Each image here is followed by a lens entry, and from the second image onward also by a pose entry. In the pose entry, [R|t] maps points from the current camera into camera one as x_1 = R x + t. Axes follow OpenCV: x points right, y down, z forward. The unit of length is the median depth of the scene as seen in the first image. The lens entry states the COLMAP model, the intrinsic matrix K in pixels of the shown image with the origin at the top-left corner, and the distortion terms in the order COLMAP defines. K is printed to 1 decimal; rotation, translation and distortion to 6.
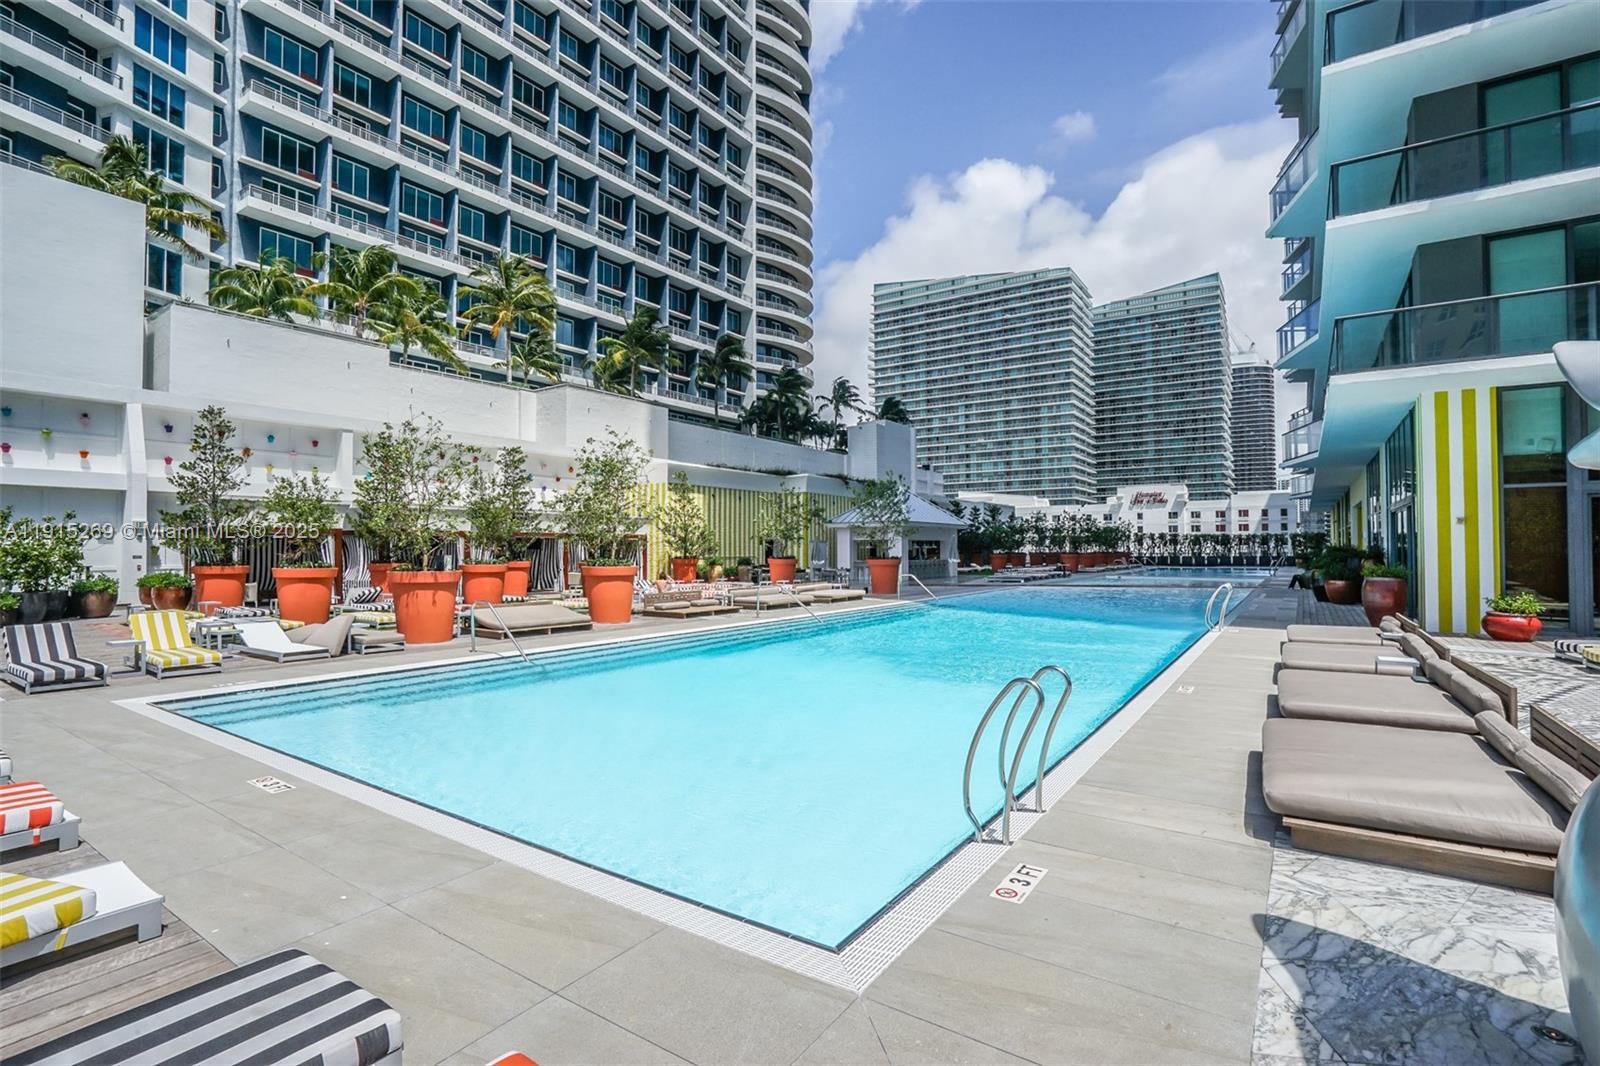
lens RADIAL K [[775.2, 0, 800.0], [0, 775.2, 533.0], [0, 0, 1]] dist [-0.043116, 0.000199]
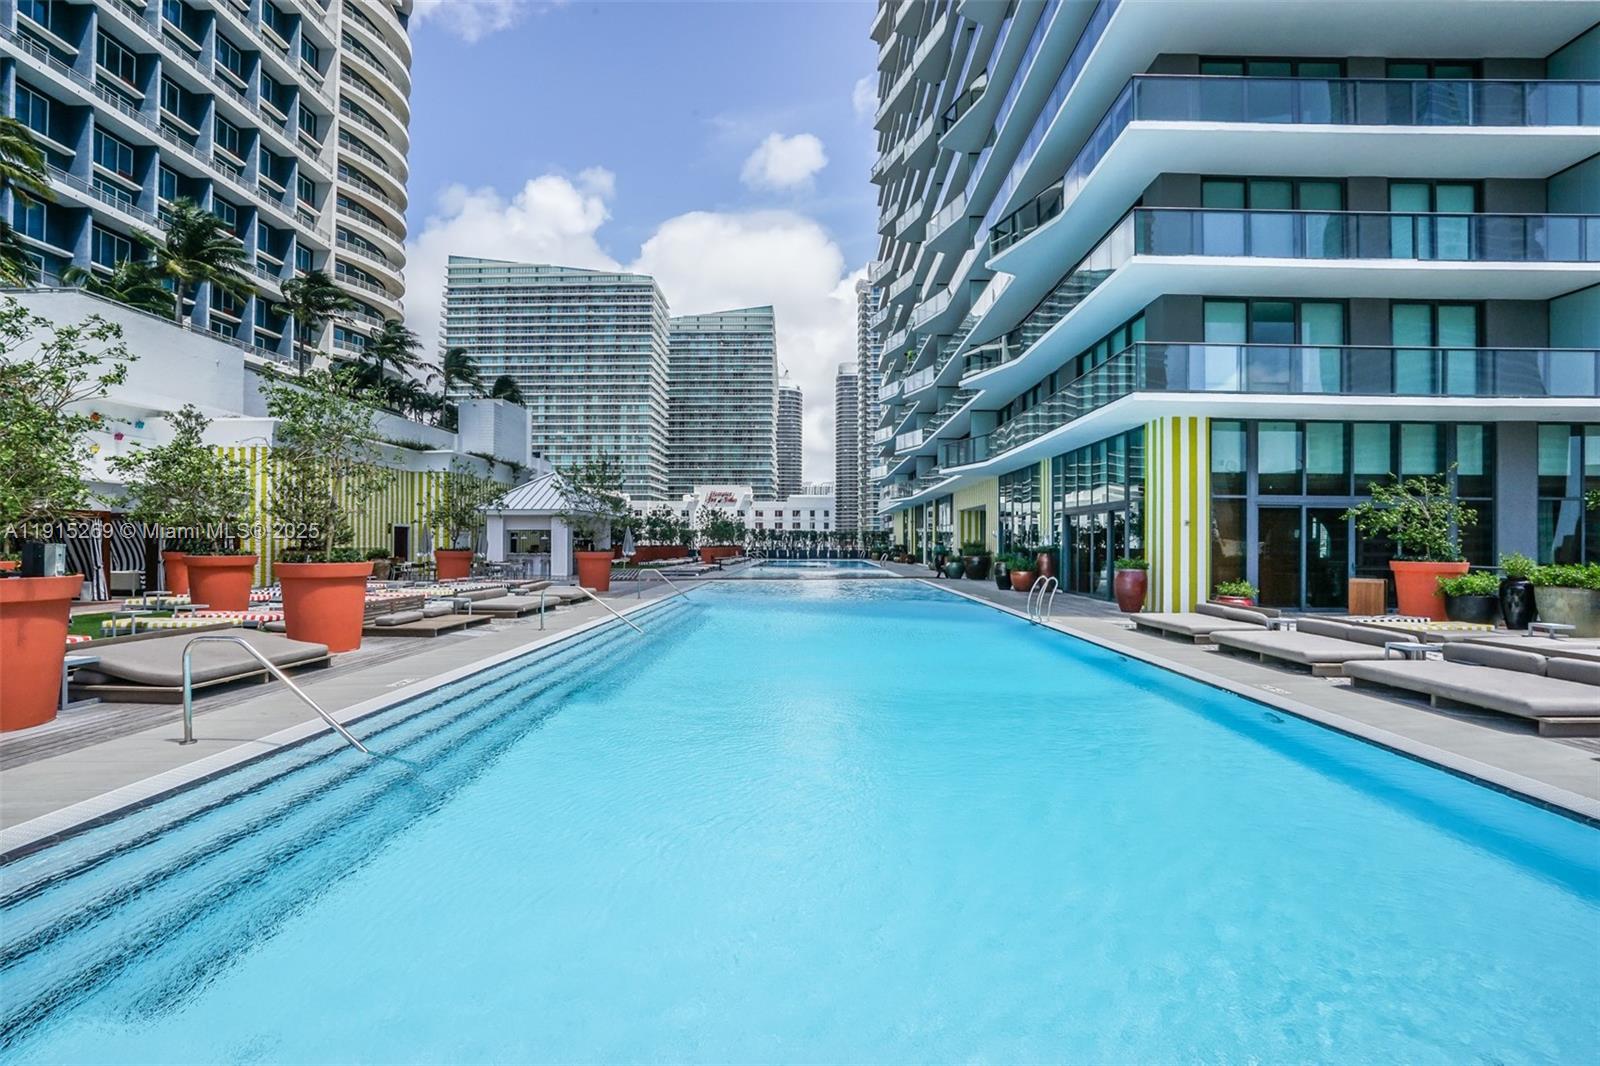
lens RADIAL K [[744.3, 0, 800.0], [0, 744.3, 533.0], [0, 0, 1]] dist [-0.040049, 0.017729]
pose [[0.842214, 0.016129, 0.538903, -0.022538], [-0.021039, 0.999774, 0.002958, 0.000735], [-0.538733, -0.013829, 0.842363, 0.025661]]
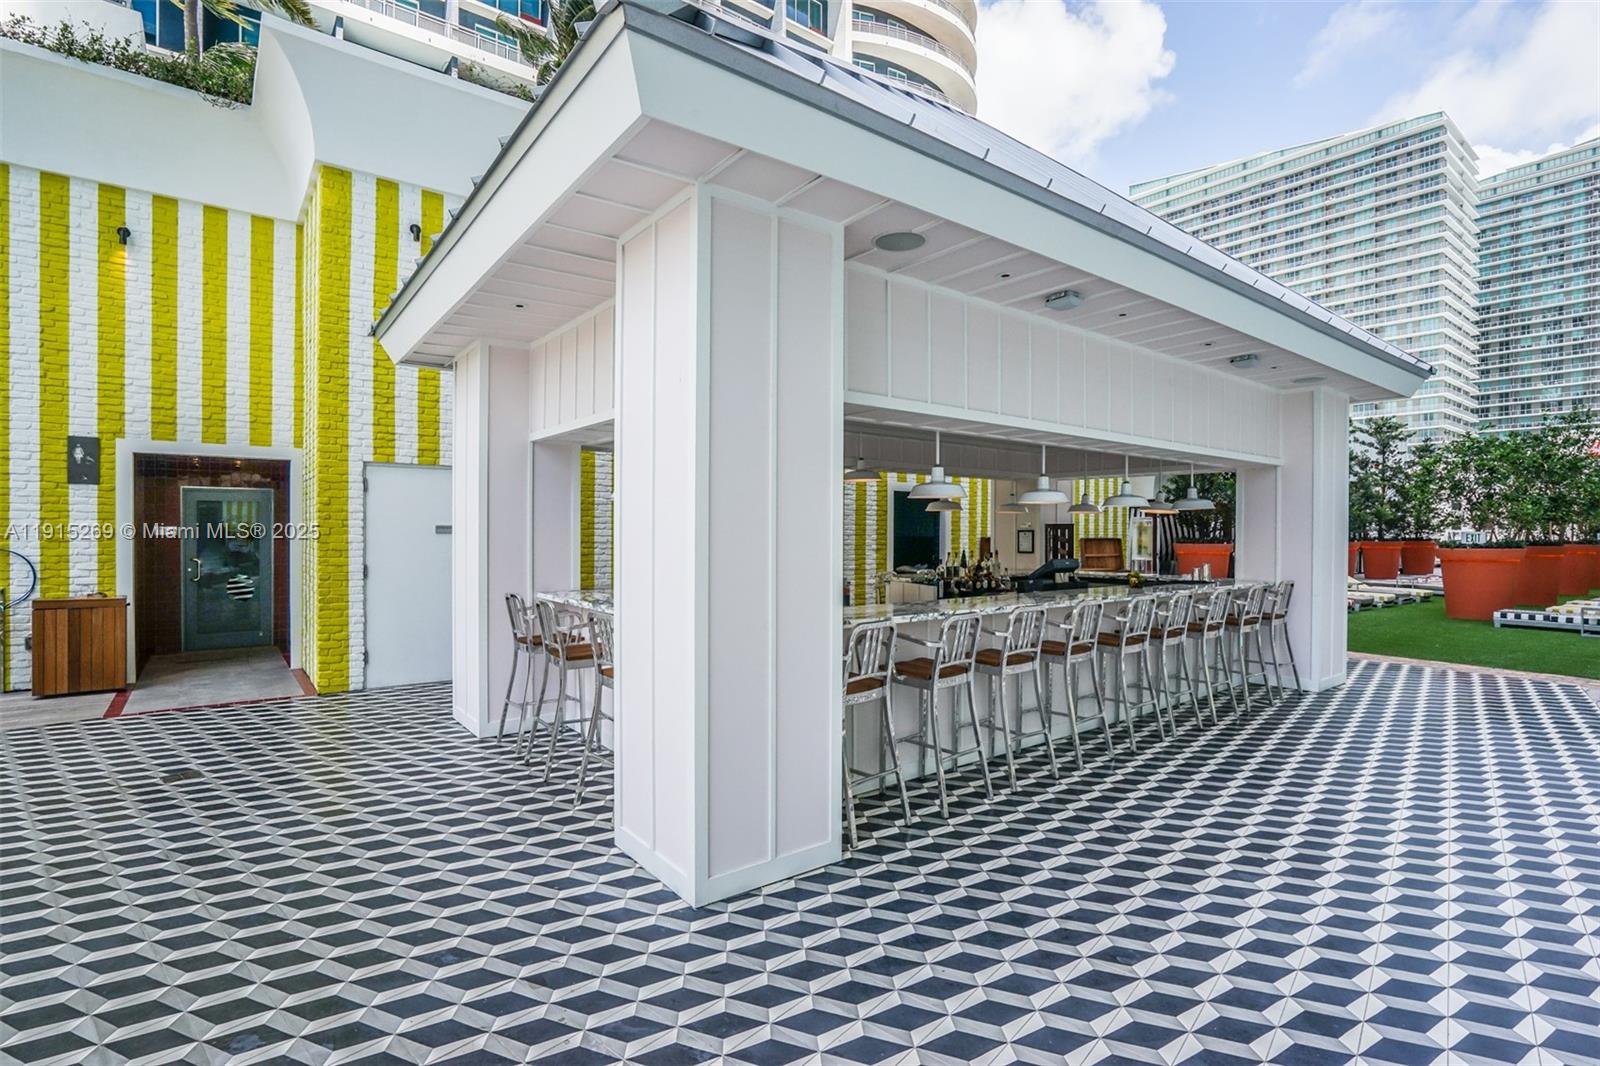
lens RADIAL K [[754.9, 0, 800.0], [0, 754.9, 533.0], [0, 0, 1]] dist [-0.013410, -0.000053]
pose [[0.945857, 0.011399, -0.324383, 0.039466], [-0.002947, 0.999644, 0.026535, 0.005110], [0.324570, -0.024142, 0.945554, 0.210739]]
